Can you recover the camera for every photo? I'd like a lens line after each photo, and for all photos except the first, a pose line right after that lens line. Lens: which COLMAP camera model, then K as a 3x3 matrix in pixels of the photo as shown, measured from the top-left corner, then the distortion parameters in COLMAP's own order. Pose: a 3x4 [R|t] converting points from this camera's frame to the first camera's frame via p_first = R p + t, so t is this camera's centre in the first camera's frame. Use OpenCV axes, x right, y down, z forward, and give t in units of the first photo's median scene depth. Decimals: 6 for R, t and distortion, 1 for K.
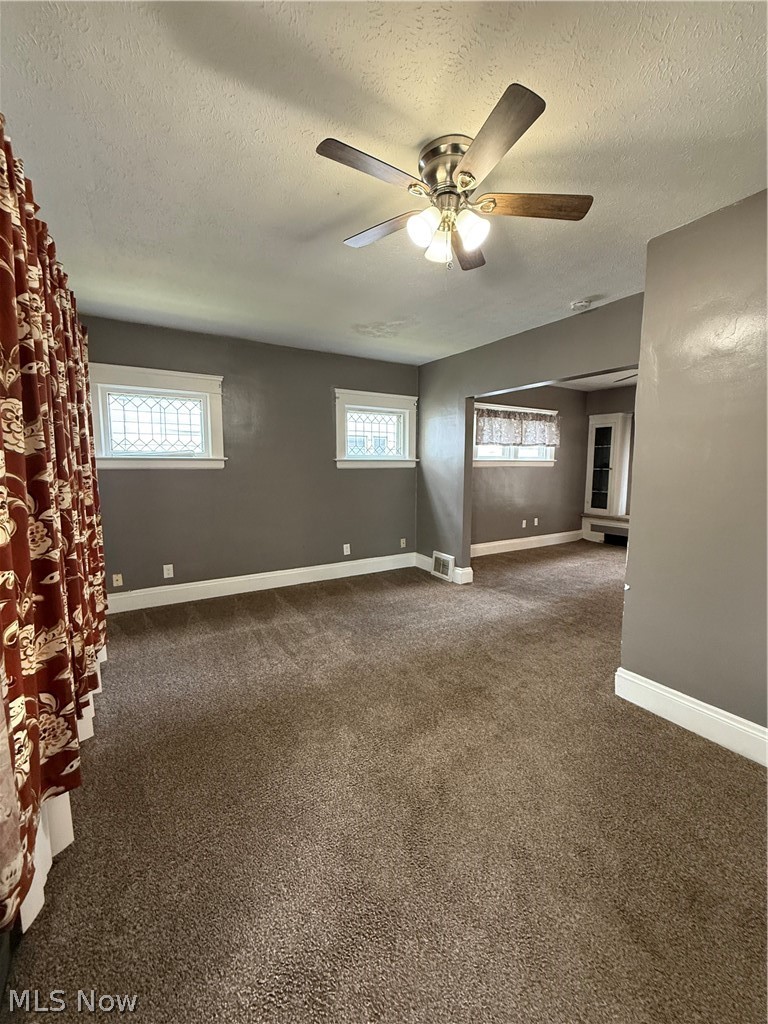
lens RADIAL K [[410.6, 0, 385.8], [0, 410.6, 508.0], [0, 0, 1]] dist [-0.000694, -0.000049]
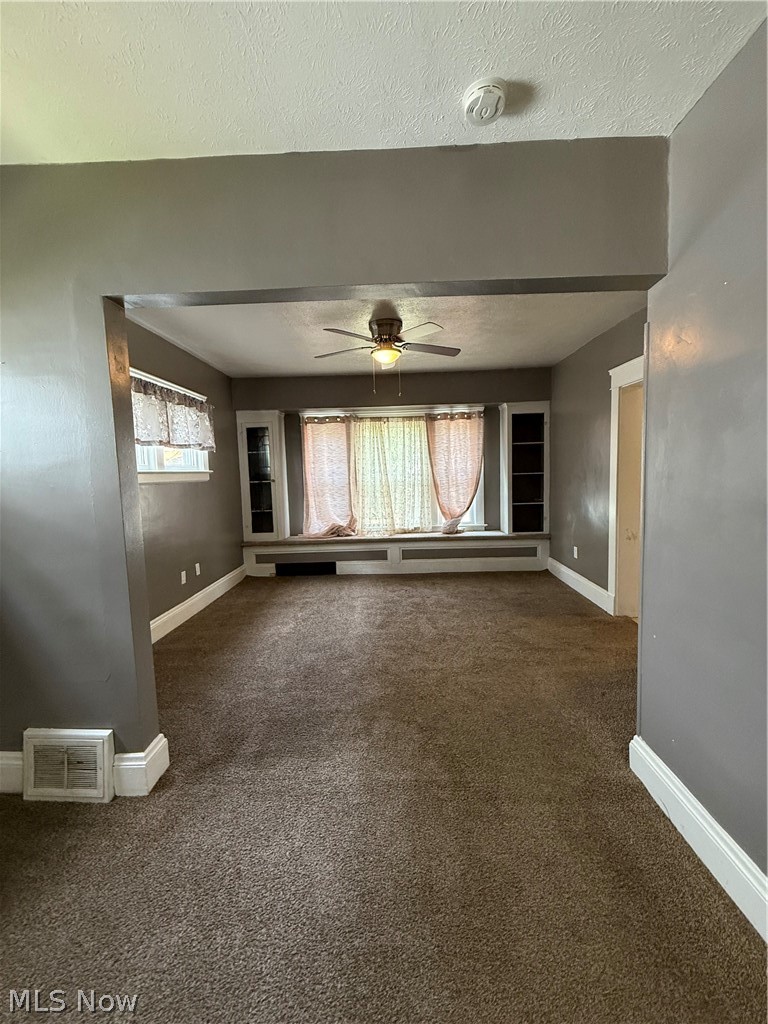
lens RADIAL K [[410.6, 0, 385.8], [0, 410.6, 508.0], [0, 0, 1]] dist [-0.000694, -0.000049]
pose [[0.543445, -0.092008, 0.834387, 0.008354], [0.121290, 0.992151, 0.030407, -0.047290], [-0.830636, 0.084679, 0.550339, 0.448029]]
